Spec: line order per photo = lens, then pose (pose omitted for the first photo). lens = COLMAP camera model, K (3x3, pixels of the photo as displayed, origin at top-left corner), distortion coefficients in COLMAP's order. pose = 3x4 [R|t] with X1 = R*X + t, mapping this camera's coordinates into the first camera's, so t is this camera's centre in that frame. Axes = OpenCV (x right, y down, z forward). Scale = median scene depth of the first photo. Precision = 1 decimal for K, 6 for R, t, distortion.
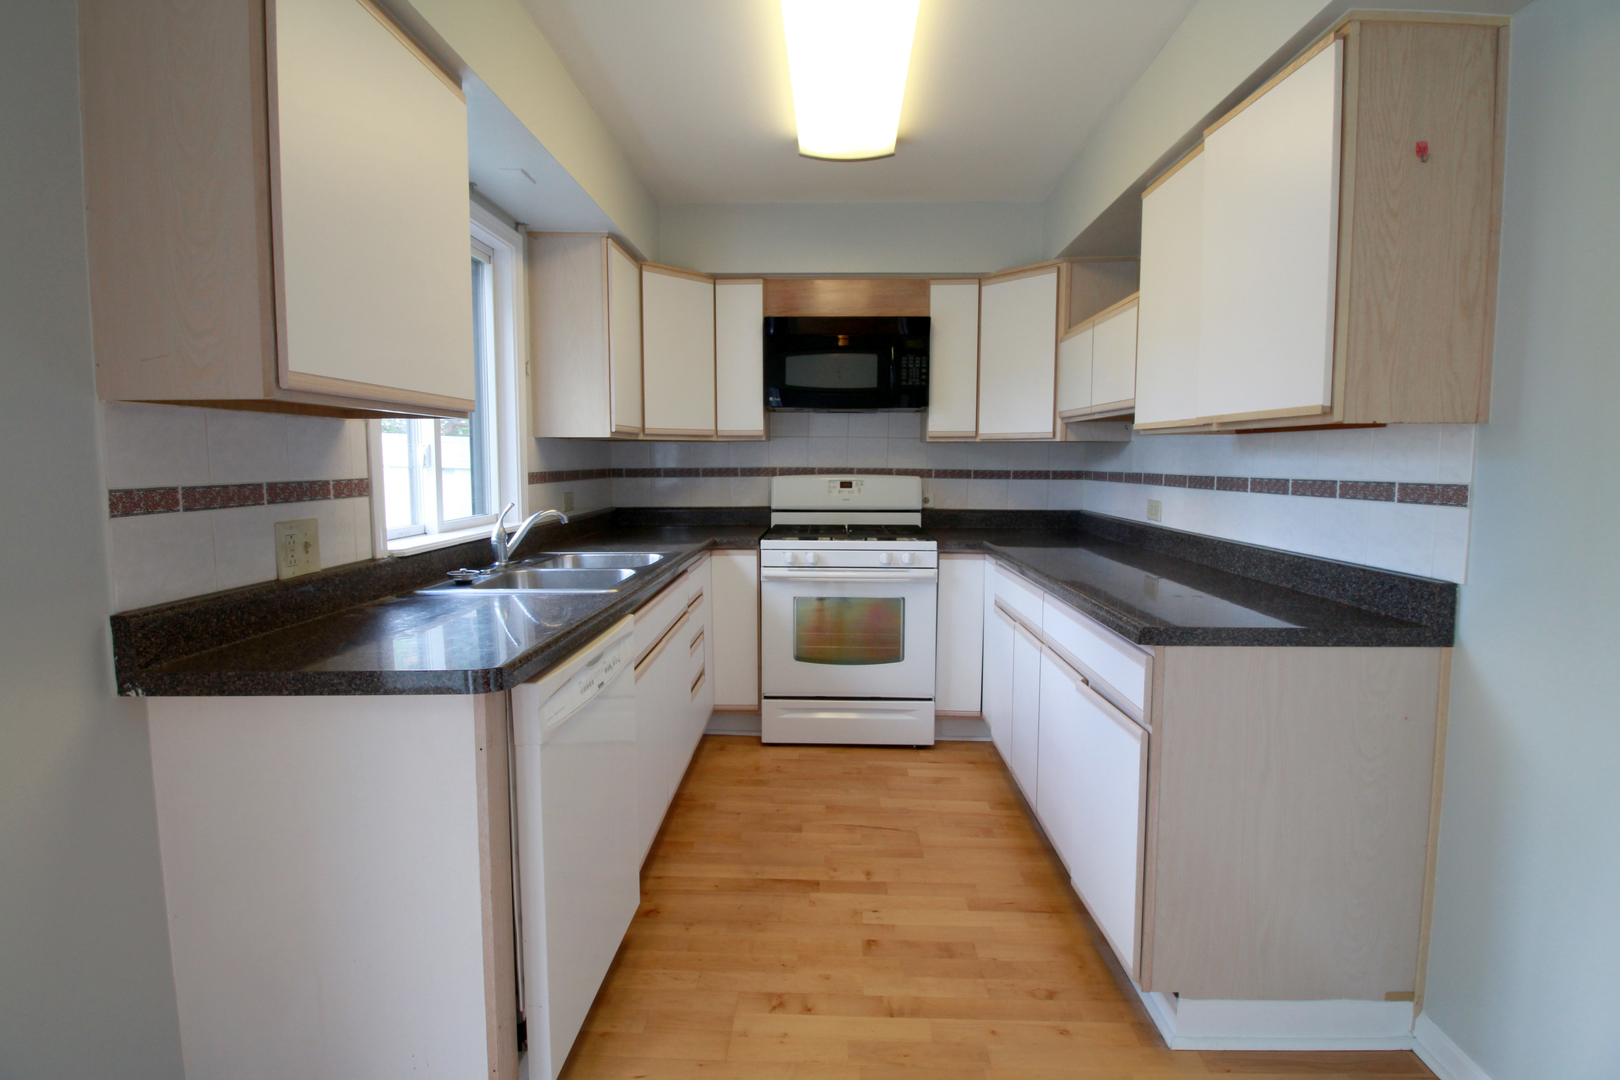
lens RADIAL K [[749.4, 0, 808.2], [0, 749.4, 519.0], [0, 0, 1]] dist [-0.005048, -0.009686]
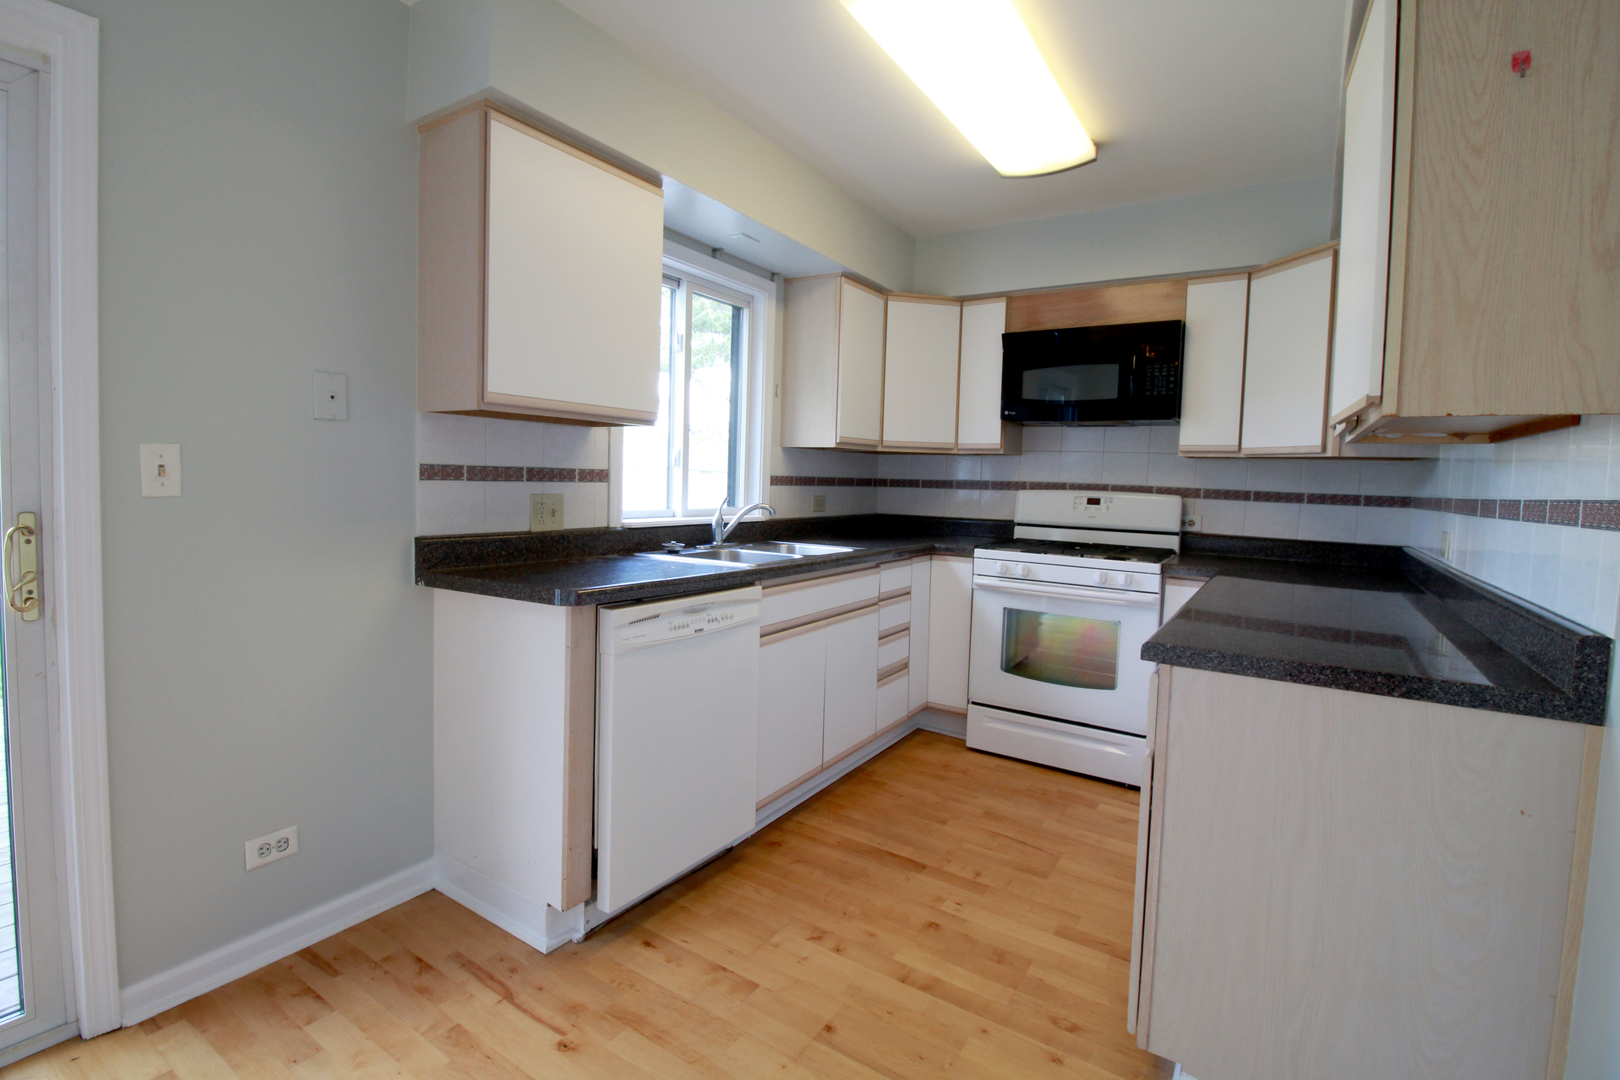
lens RADIAL K [[749.4, 0, 802.9], [0, 749.4, 517.7], [0, 0, 1]] dist [-0.005048, -0.009686]
pose [[0.852514, 0.053499, -0.519959, 0.404698], [-0.071296, 0.997353, -0.014278, 0.026116], [0.517819, 0.049243, 0.854072, -0.010923]]
